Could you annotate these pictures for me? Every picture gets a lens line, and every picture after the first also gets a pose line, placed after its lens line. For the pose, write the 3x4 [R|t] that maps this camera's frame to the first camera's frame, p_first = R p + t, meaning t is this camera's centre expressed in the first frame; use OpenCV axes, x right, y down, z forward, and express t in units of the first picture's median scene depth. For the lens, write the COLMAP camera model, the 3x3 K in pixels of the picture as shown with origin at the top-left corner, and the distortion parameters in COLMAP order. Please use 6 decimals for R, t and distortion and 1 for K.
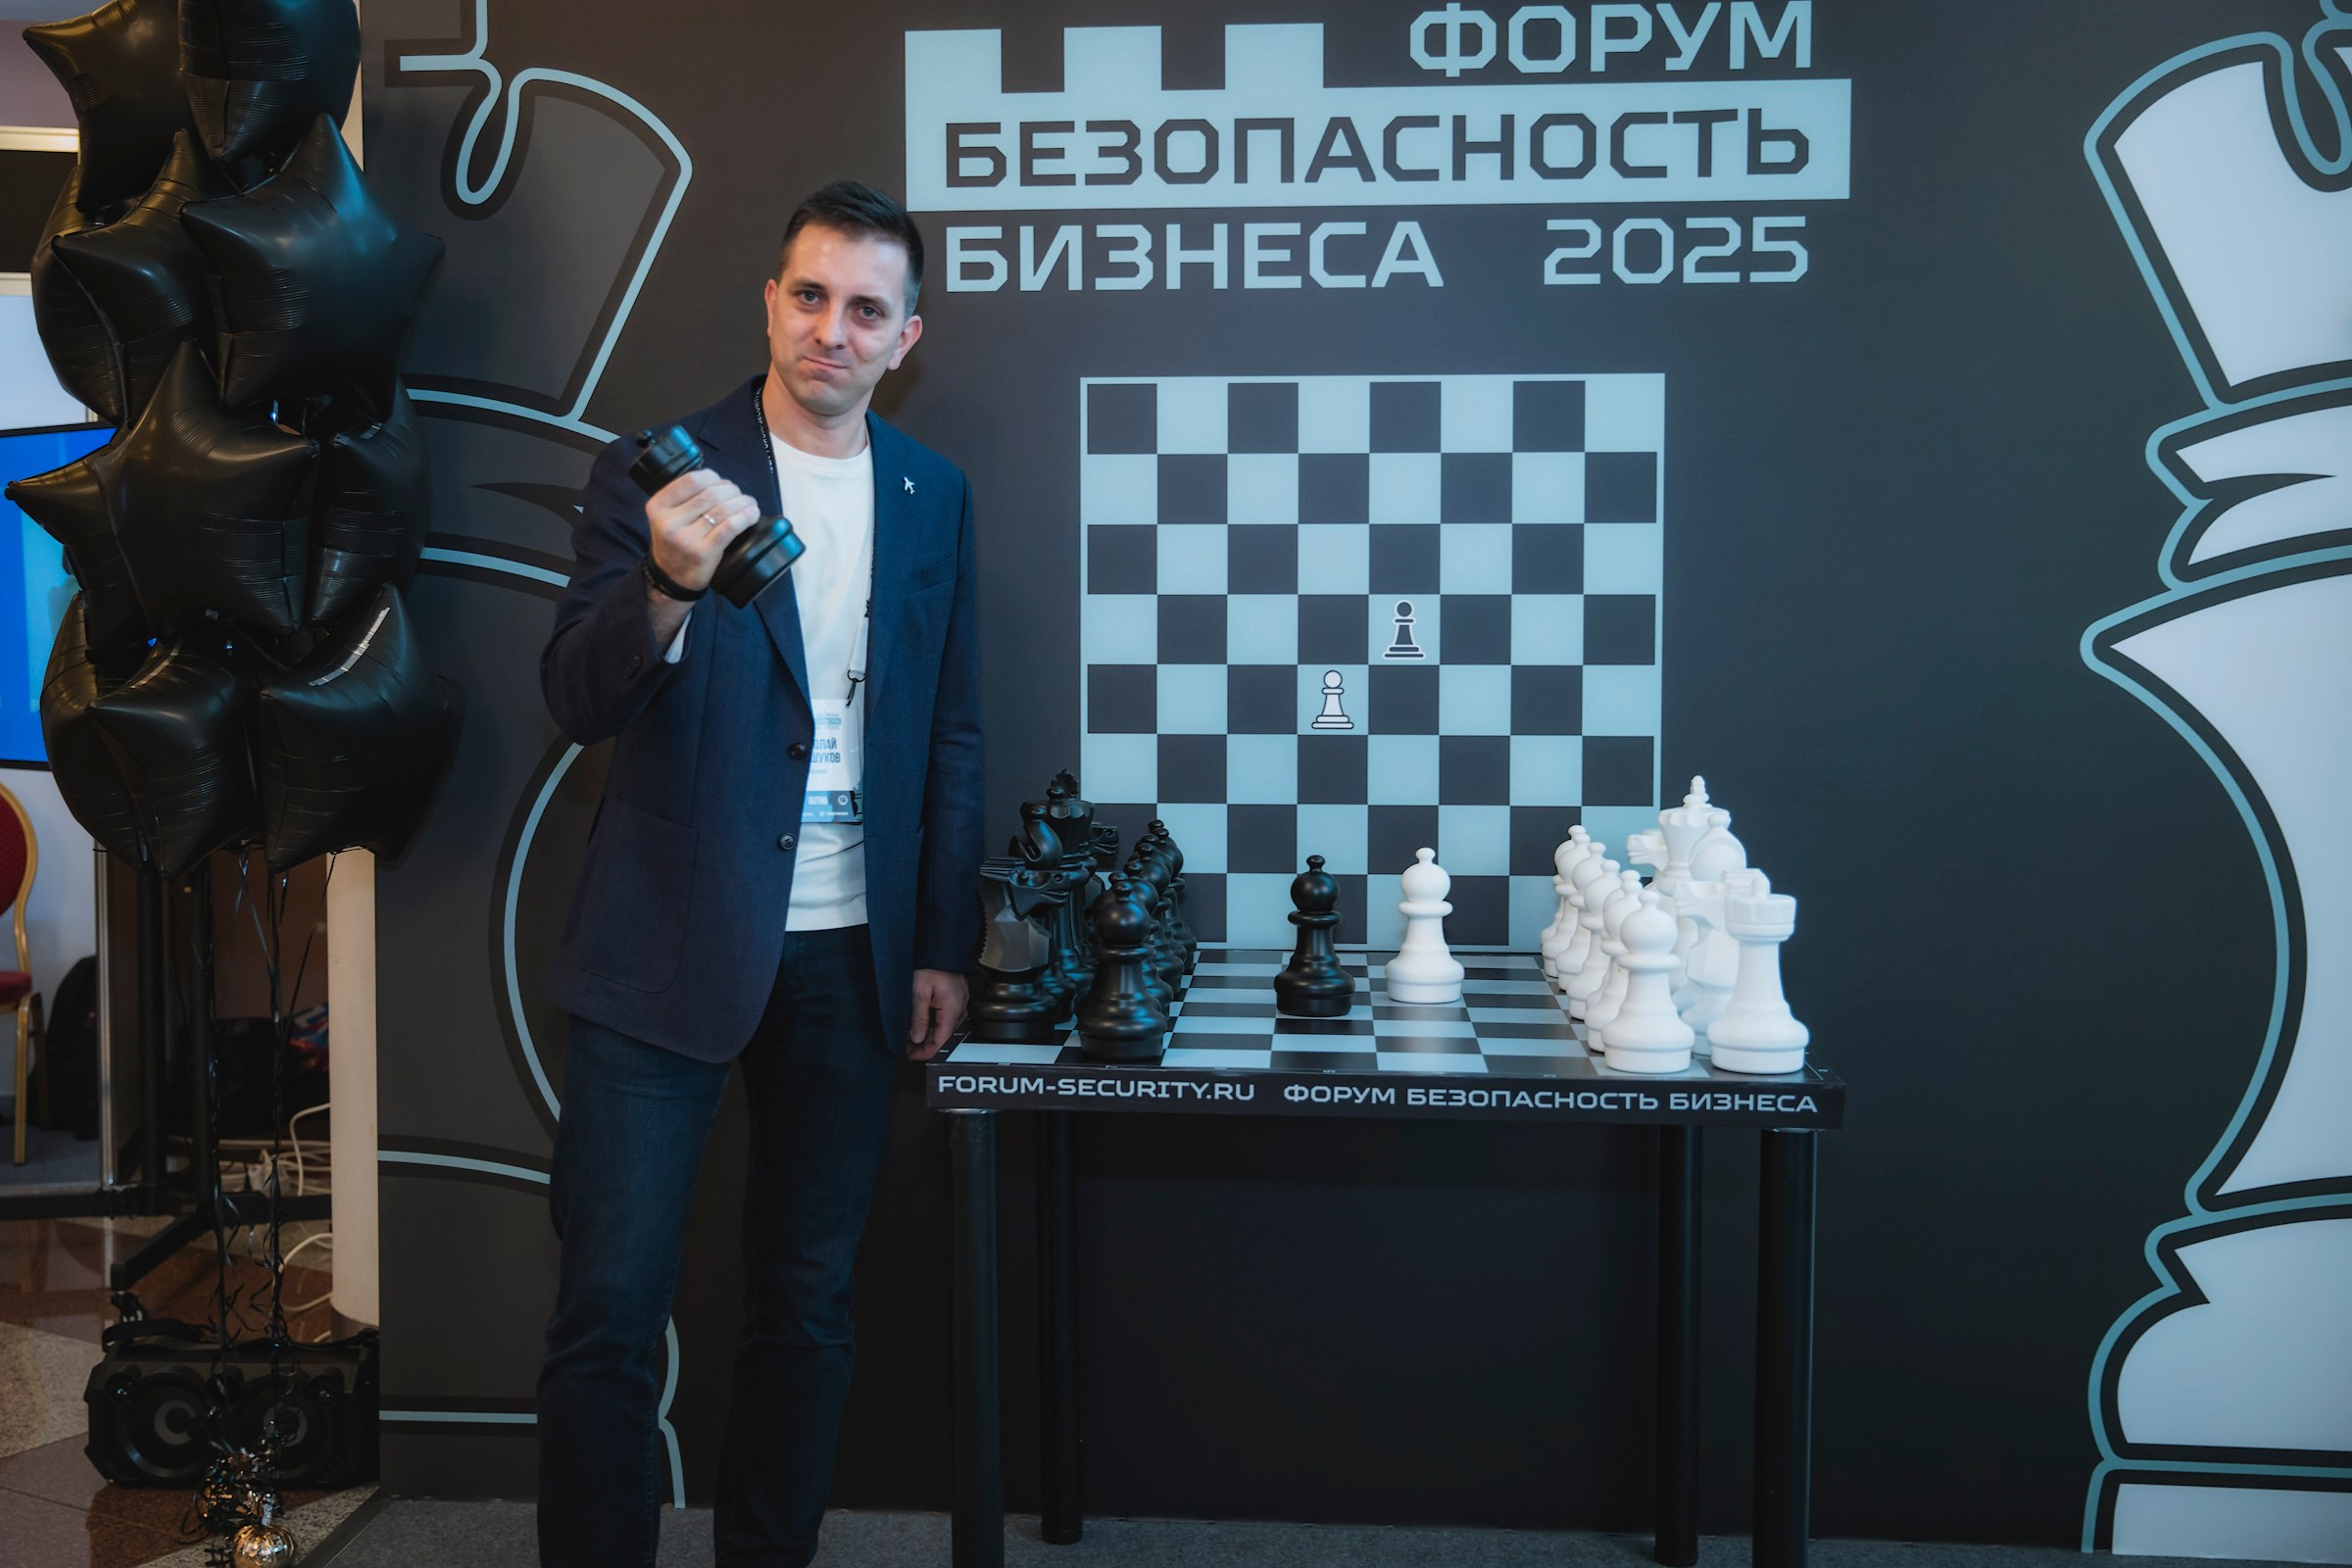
lens RADIAL K [[2922.1, 0, 1067.1], [0, 2922.1, 722.1], [0, 0, 1]] dist [0.018914, 0.000000]
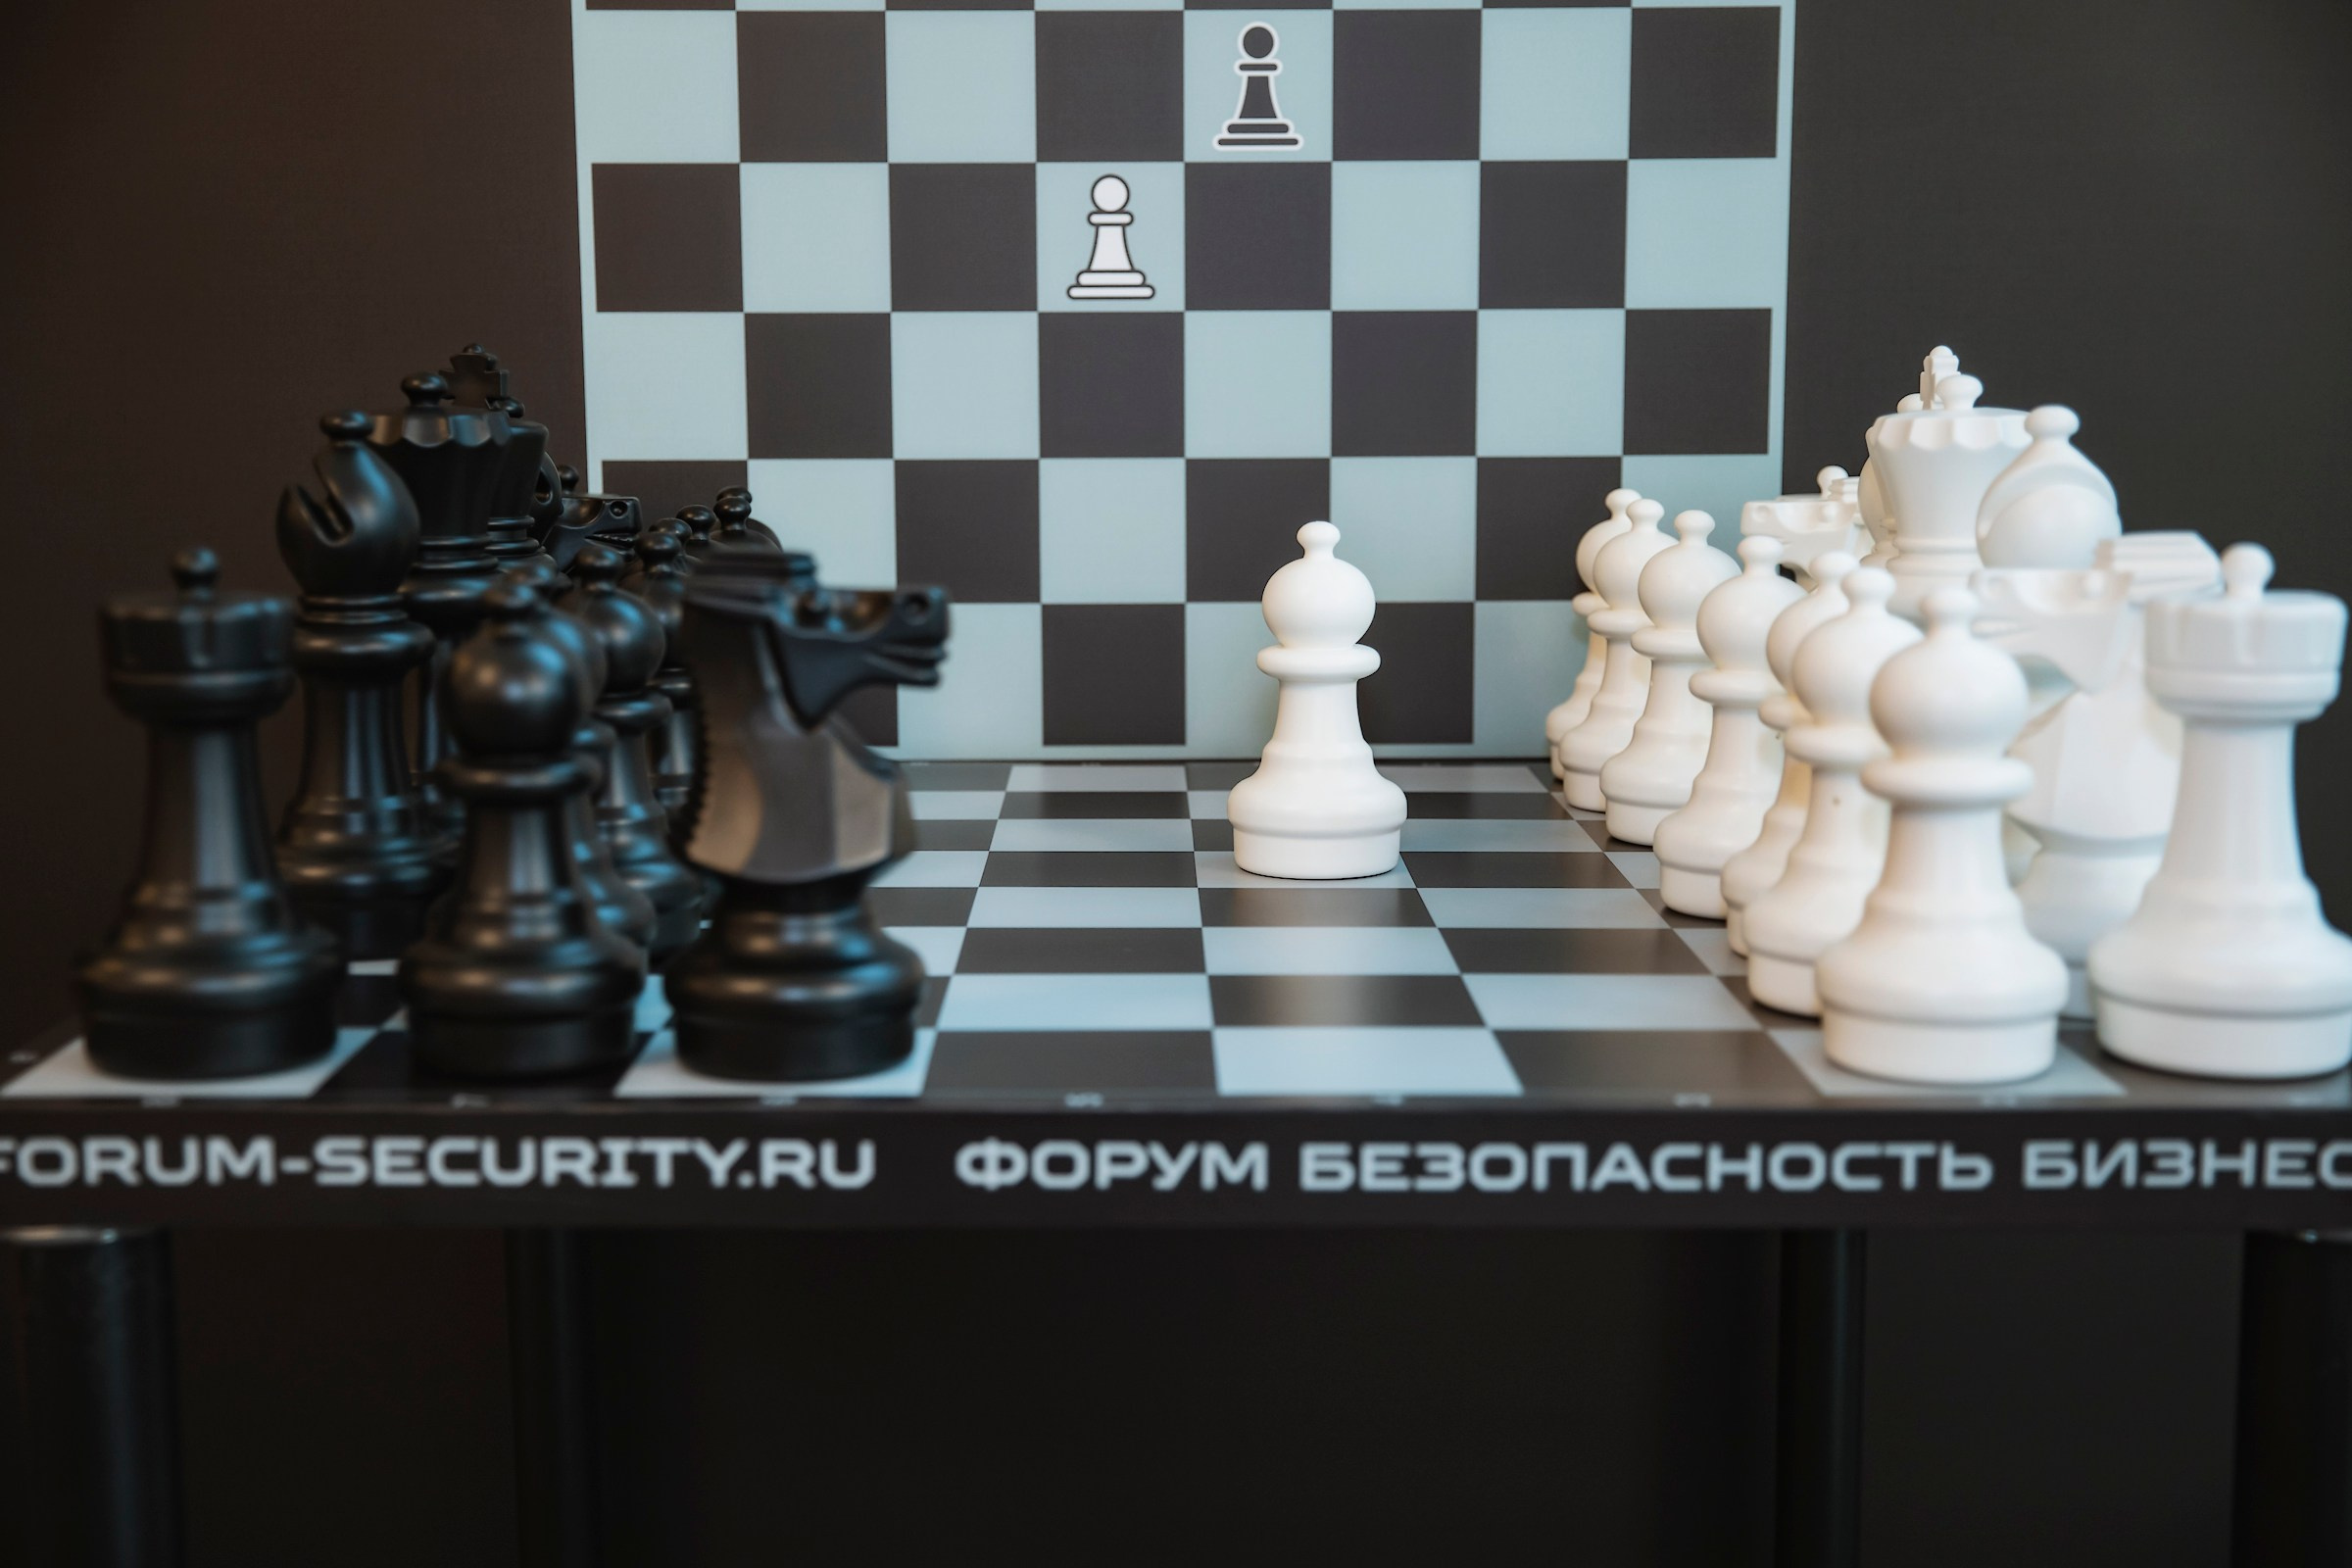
lens RADIAL K [[3151.1, 0, 1202.3], [0, 3151.1, 801.6], [0, 0, 1]] dist [0.057851, 0.000000]
pose [[0.994154, -0.017642, 0.106519, 0.063302], [0.007787, 0.995707, 0.092238, 0.047365], [-0.107689, -0.090870, 0.990023, 0.616586]]
